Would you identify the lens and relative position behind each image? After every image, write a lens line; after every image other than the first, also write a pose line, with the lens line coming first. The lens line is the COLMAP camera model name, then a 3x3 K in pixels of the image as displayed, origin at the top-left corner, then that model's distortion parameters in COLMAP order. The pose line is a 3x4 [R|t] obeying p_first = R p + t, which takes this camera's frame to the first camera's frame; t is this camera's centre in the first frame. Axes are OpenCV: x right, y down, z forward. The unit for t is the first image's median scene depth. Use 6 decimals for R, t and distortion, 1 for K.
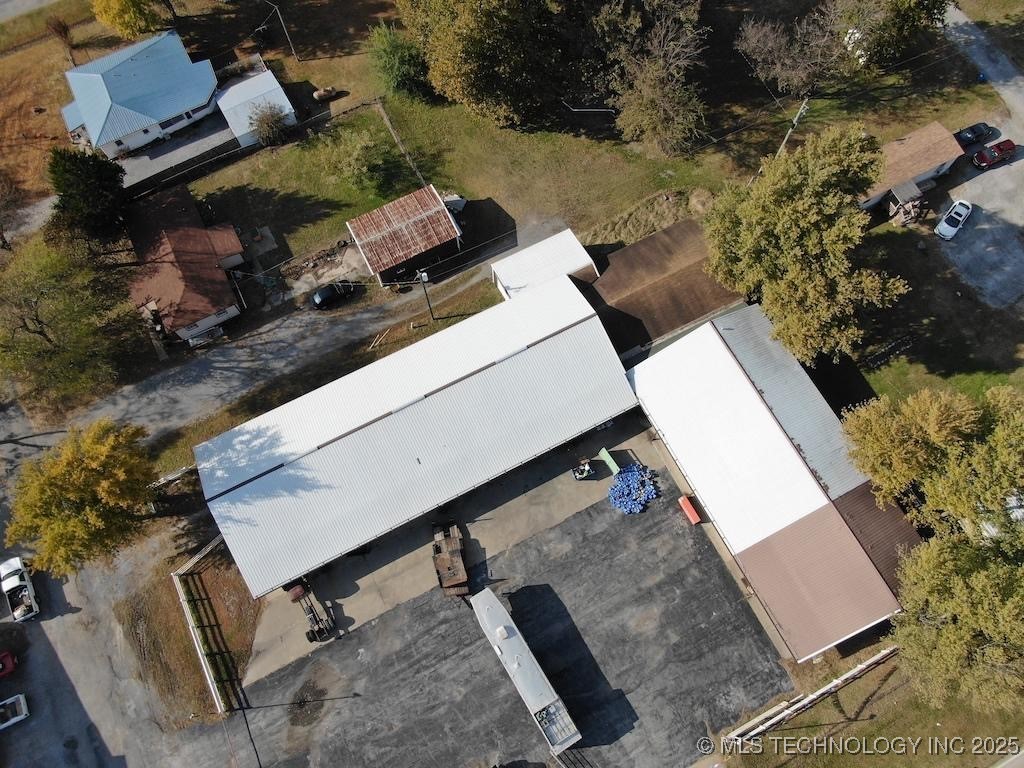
lens RADIAL K [[745.7, 0, 515.2], [0, 745.7, 384.2], [0, 0, 1]] dist [-0.011480, 0.004057]
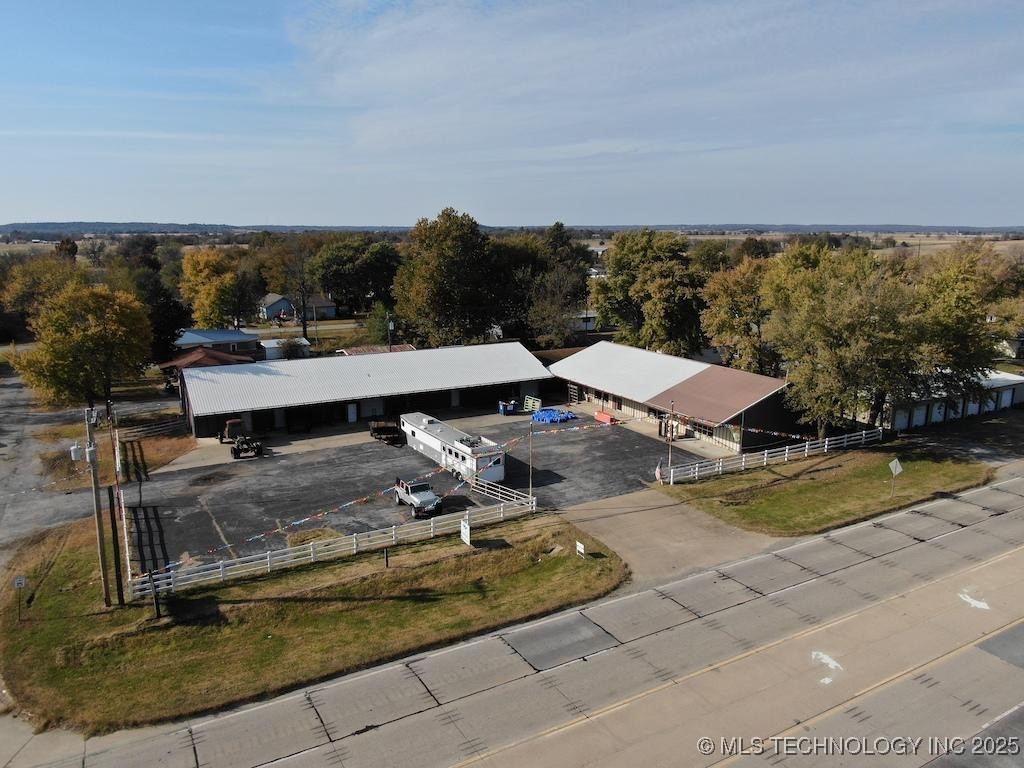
lens RADIAL K [[745.7, 0, 515.2], [0, 745.7, 384.2], [0, 0, 1]] dist [-0.011480, 0.004057]
pose [[0.999300, 0.014625, 0.034440, 0.062925], [0.021452, 0.530197, -0.847603, 1.135652], [-0.030656, 0.847748, 0.529512, 0.388174]]
